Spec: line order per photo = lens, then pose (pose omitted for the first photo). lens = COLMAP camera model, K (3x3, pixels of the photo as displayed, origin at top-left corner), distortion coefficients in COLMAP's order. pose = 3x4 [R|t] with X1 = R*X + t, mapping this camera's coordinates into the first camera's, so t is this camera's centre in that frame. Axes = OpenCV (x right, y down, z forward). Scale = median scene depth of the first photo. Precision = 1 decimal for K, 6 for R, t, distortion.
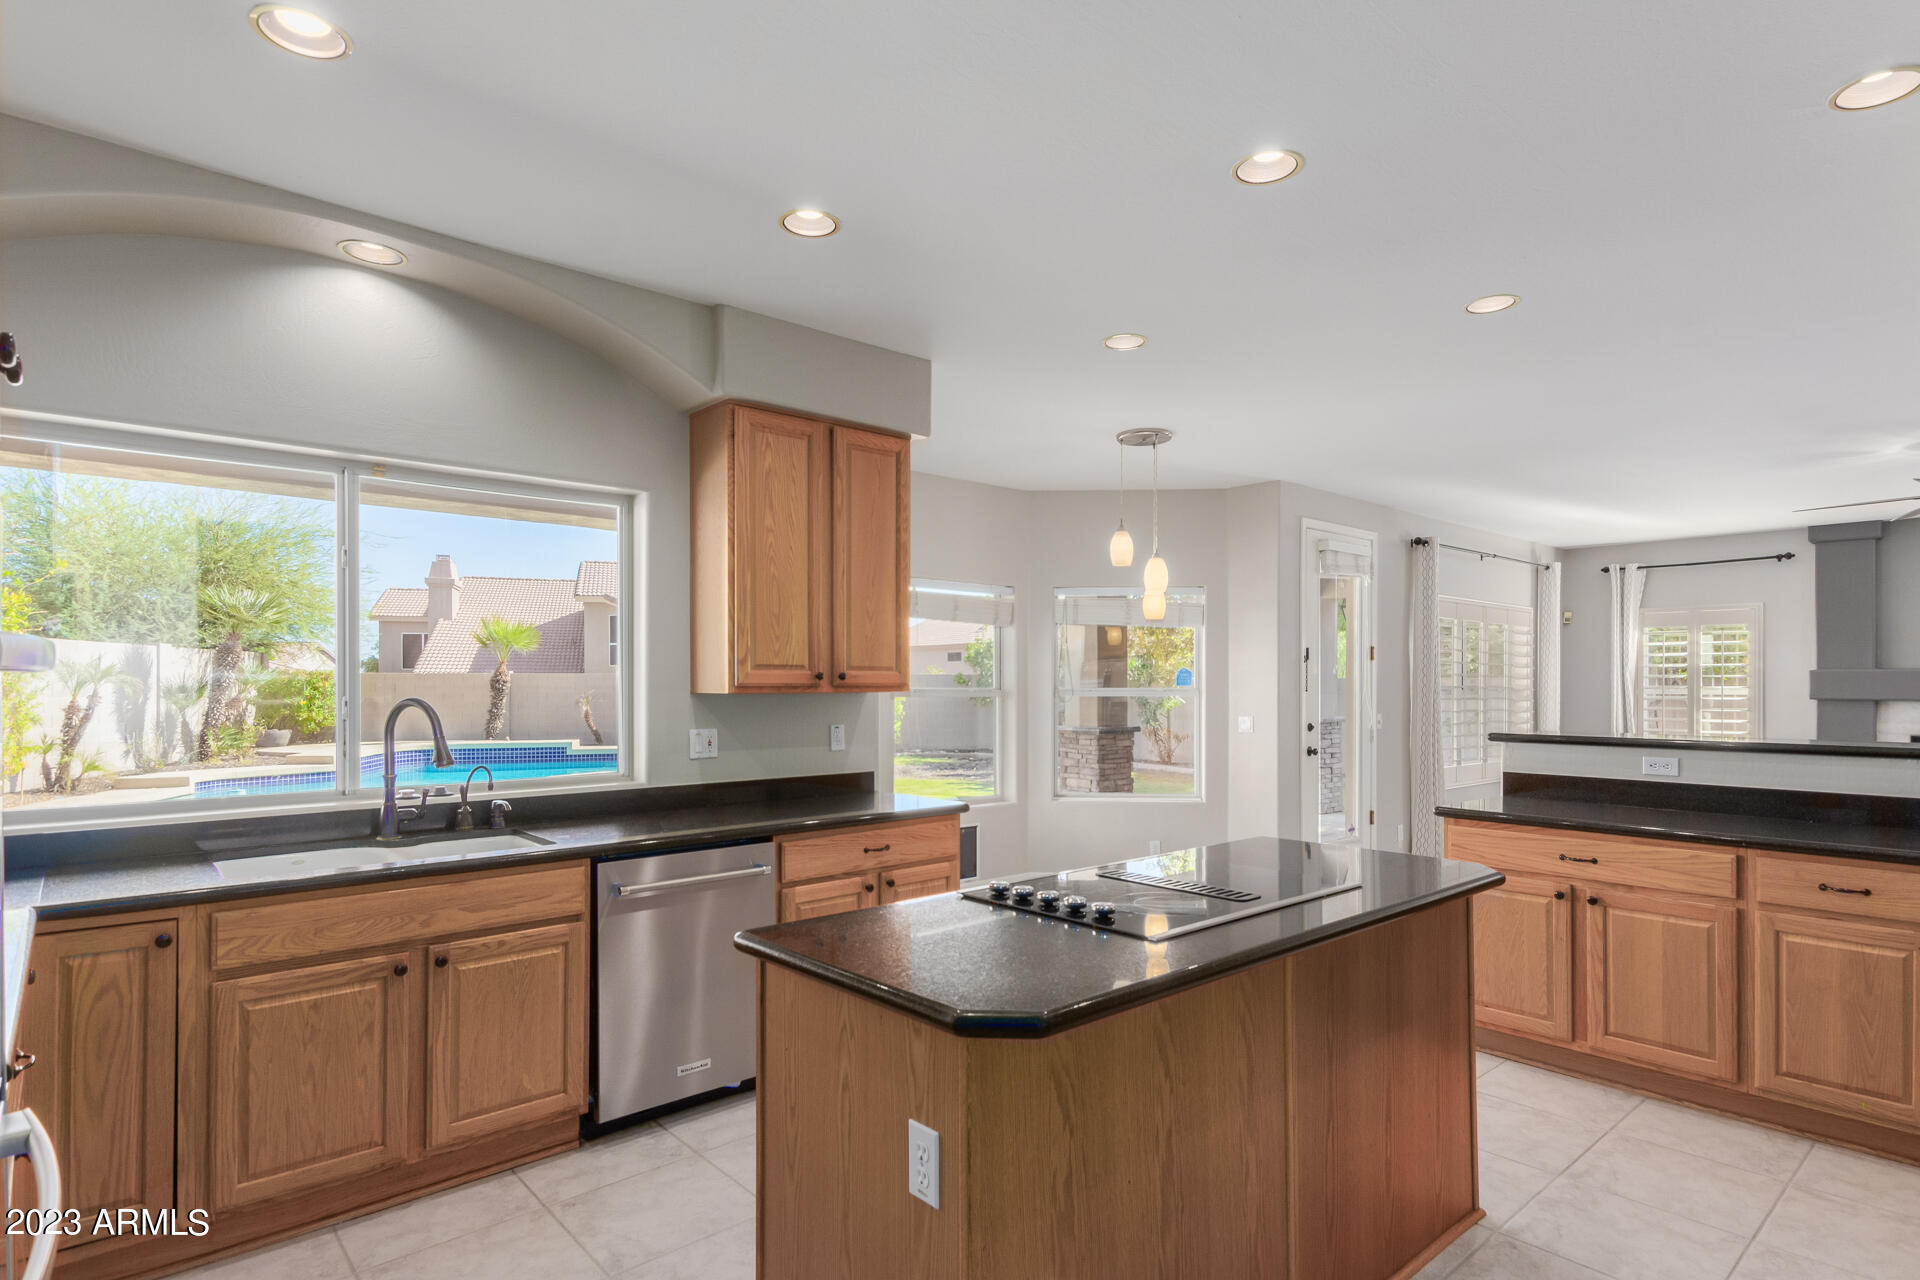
lens RADIAL K [[1003.3, 0, 978.0], [0, 1003.3, 682.8], [0, 0, 1]] dist [0.015019, -0.000530]
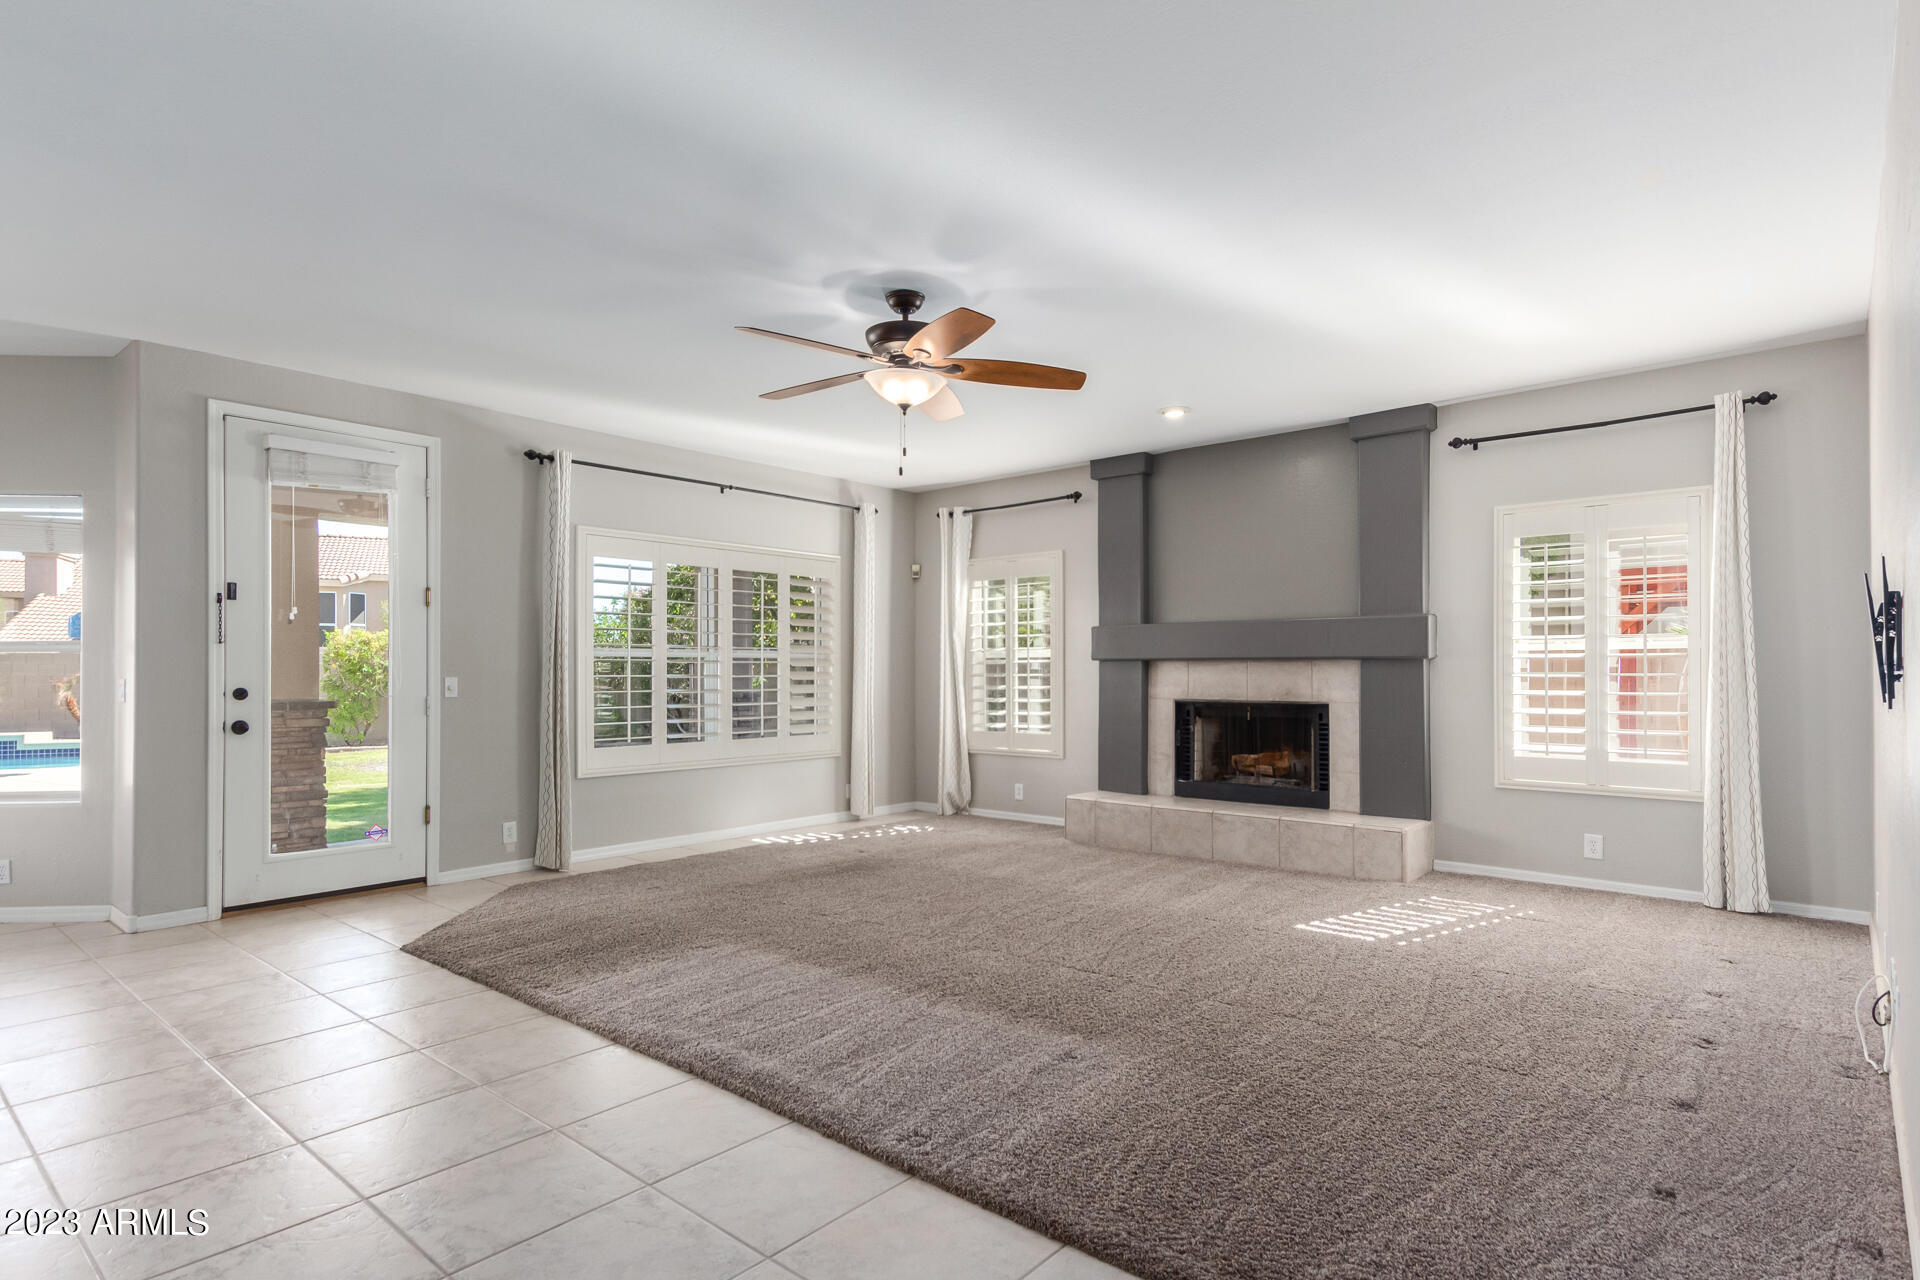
lens RADIAL K [[1003.3, 0, 979.1], [0, 1003.3, 663.8], [0, 0, 1]] dist [0.015019, -0.000530]
pose [[0.989648, -0.004435, 0.143447, 0.717425], [0.005374, 0.999967, -0.006158, 0.028813], [-0.143415, 0.006865, 0.989639, 0.197692]]
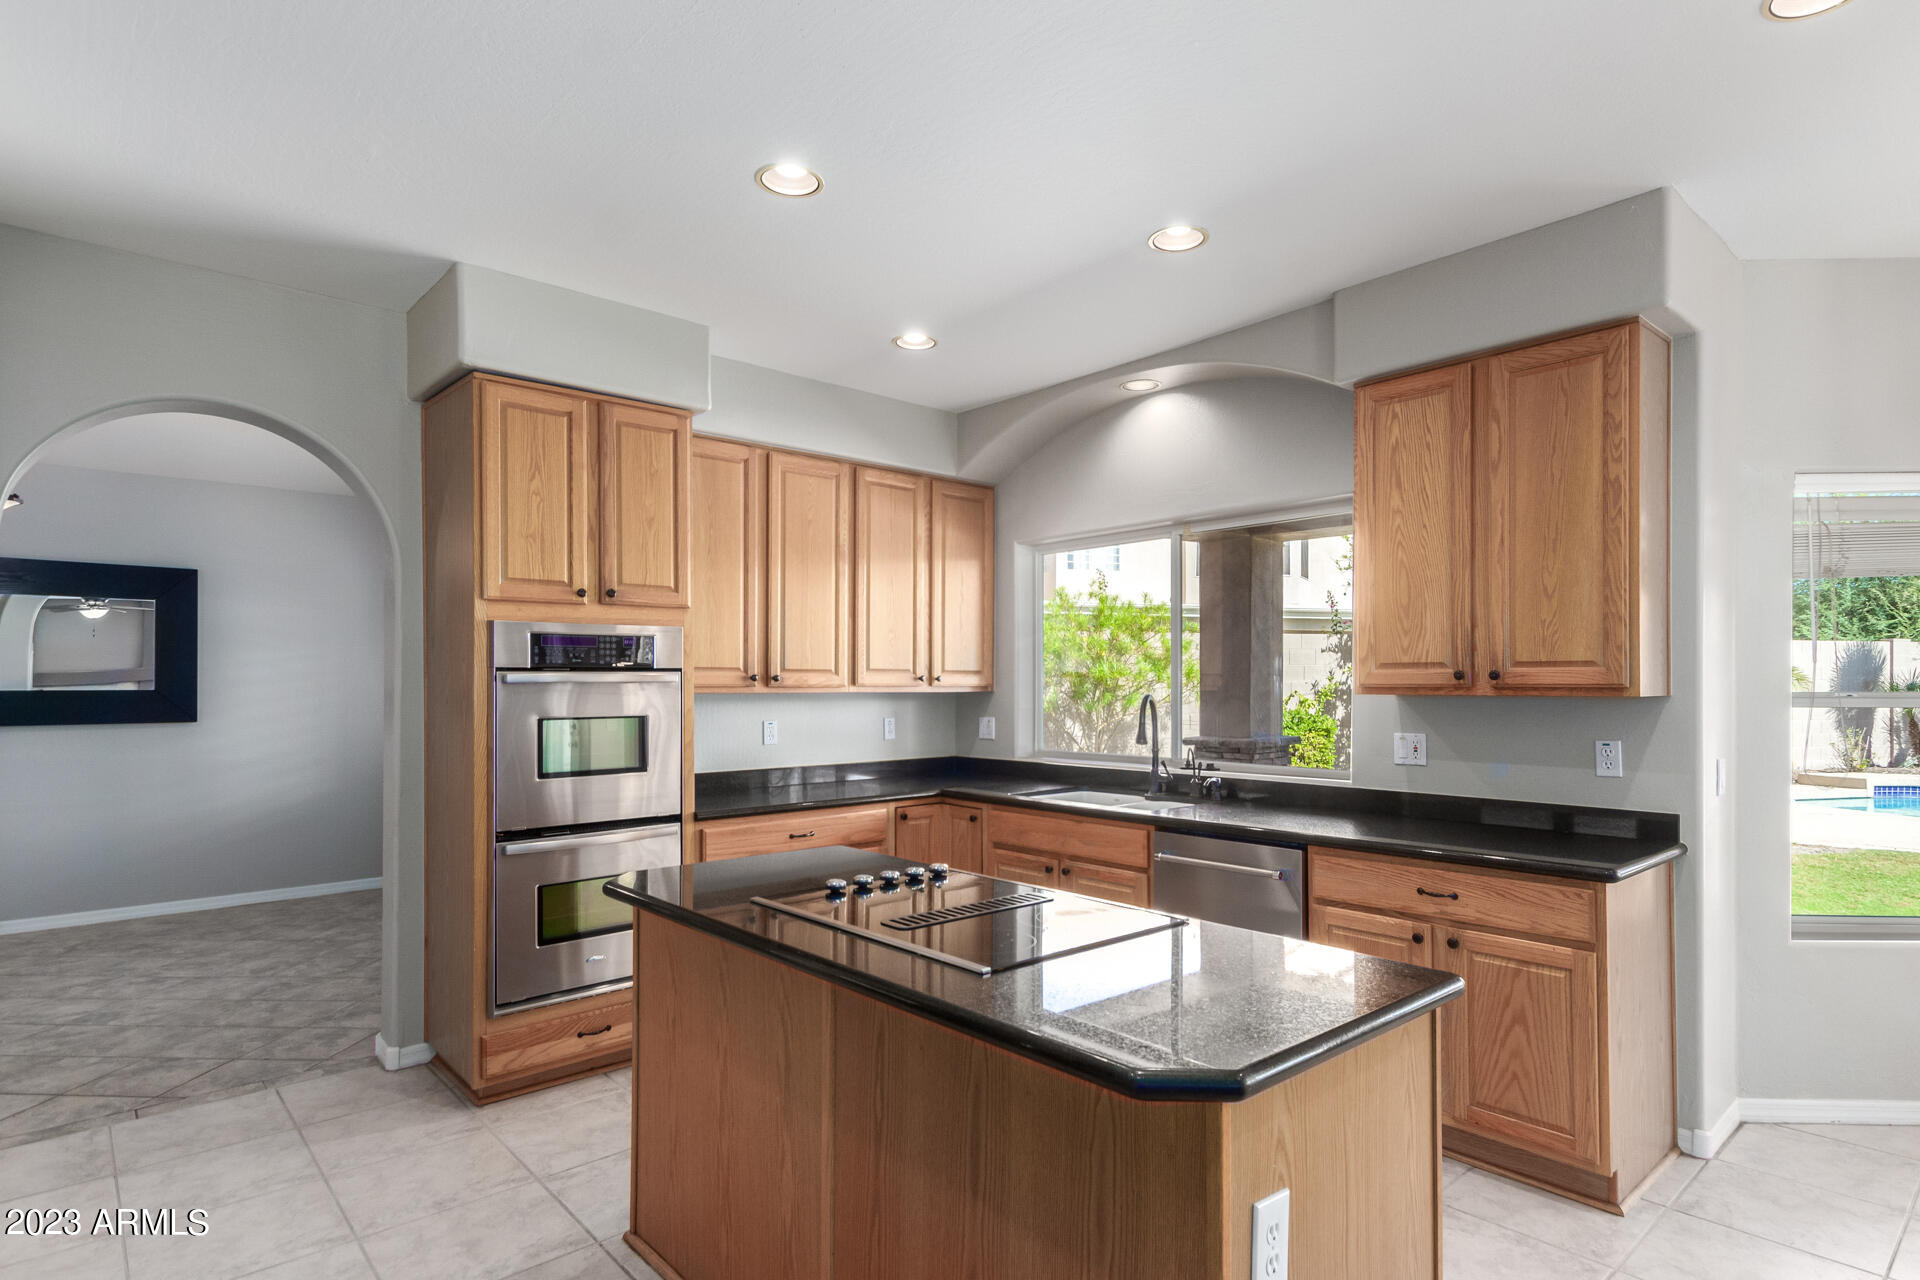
lens RADIAL K [[1003.3, 0, 971.0], [0, 1003.3, 677.8], [0, 0, 1]] dist [0.015019, -0.000530]
pose [[0.003863, -0.002961, -0.999988, 0.351984], [0.001698, 0.999994, -0.002954, -0.001536], [0.999991, -0.001687, 0.003868, 0.320296]]
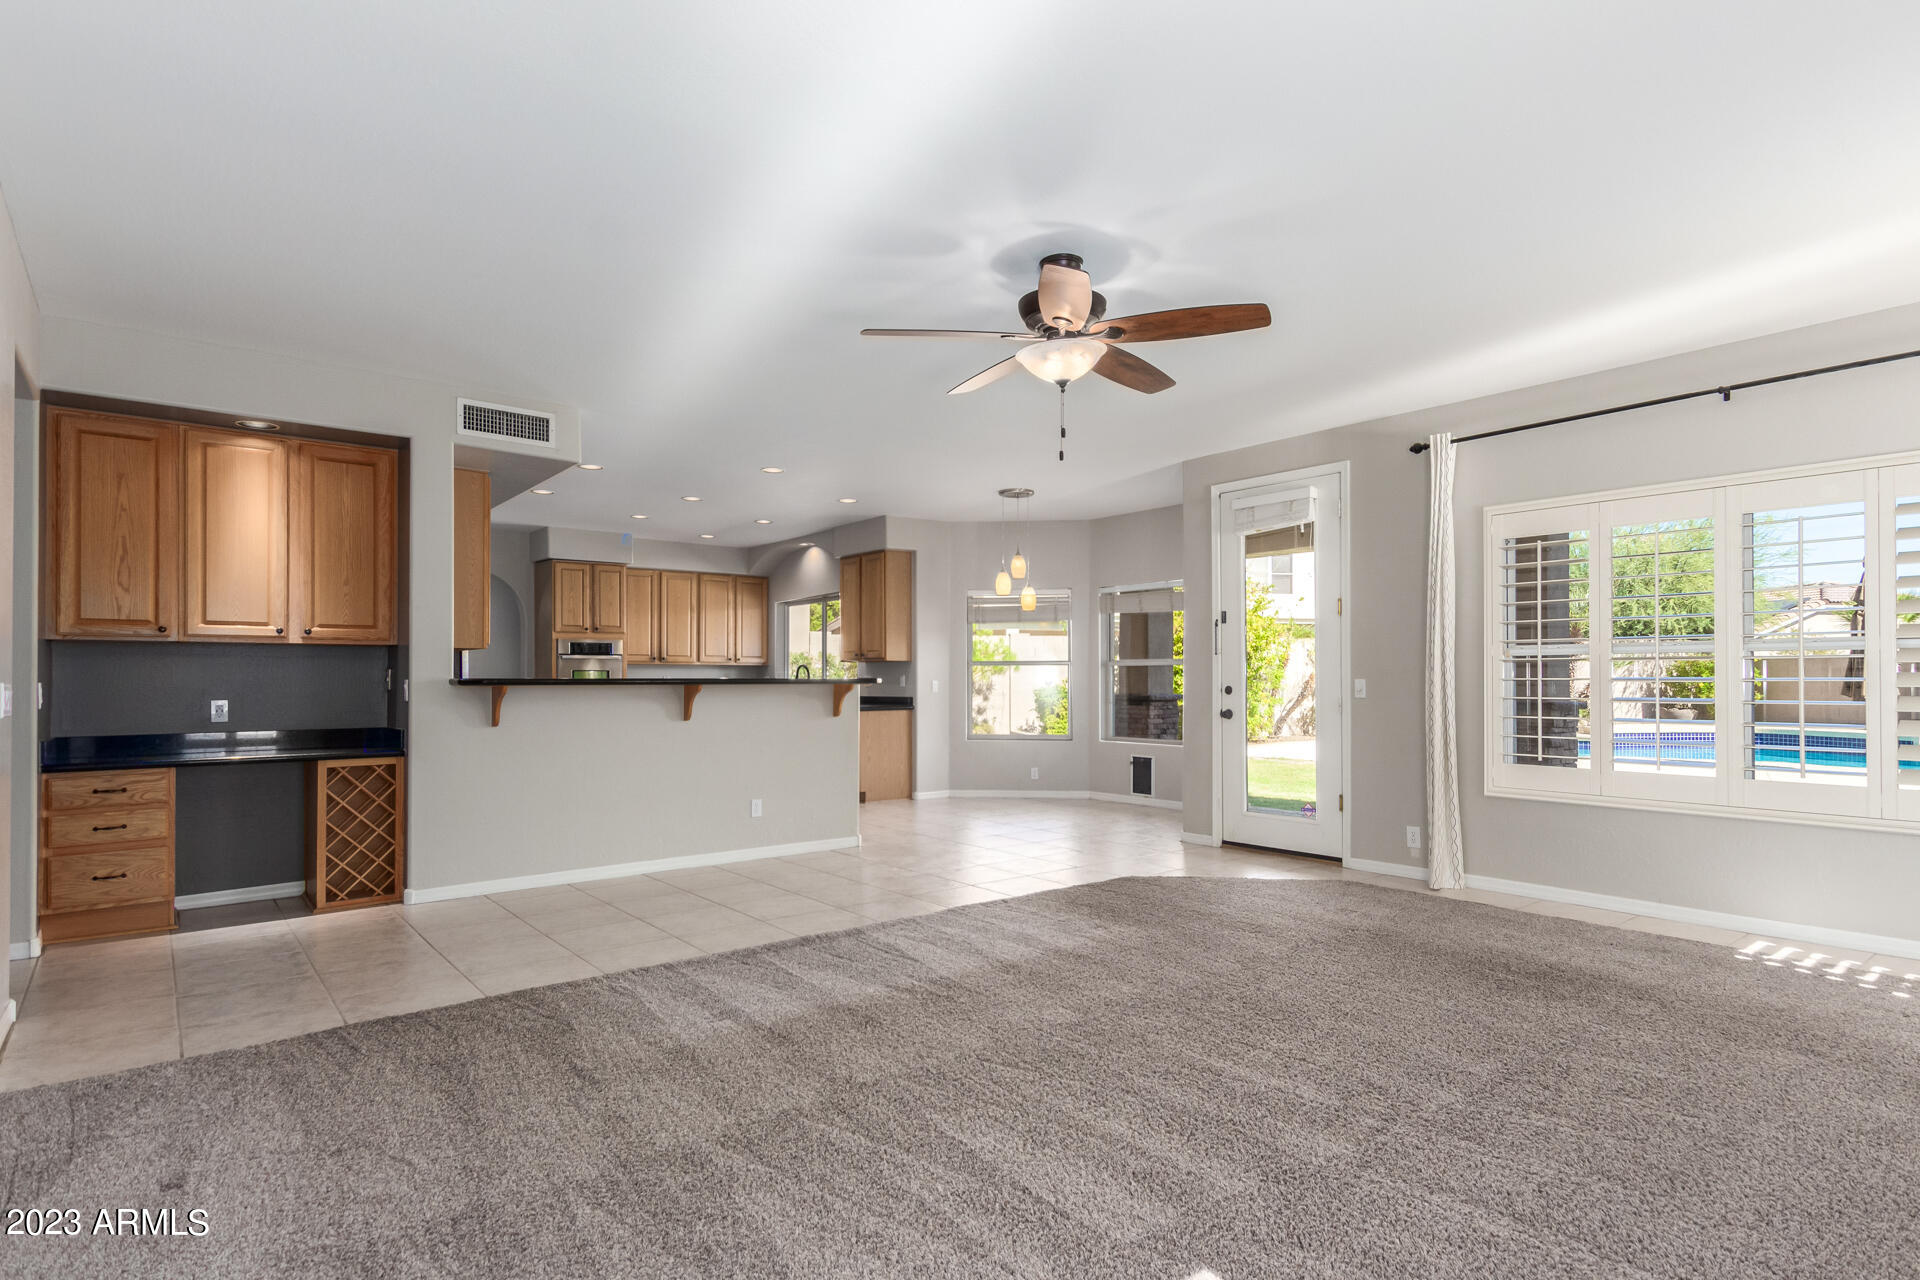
lens RADIAL K [[1003.3, 0, 960.4], [0, 1003.3, 676.2], [0, 0, 1]] dist [0.015019, -0.000530]
pose [[-0.055568, -0.002762, -0.998451, 1.287018], [0.004620, 0.999985, -0.003023, 0.030755], [0.998444, -0.004781, -0.055555, 0.753893]]
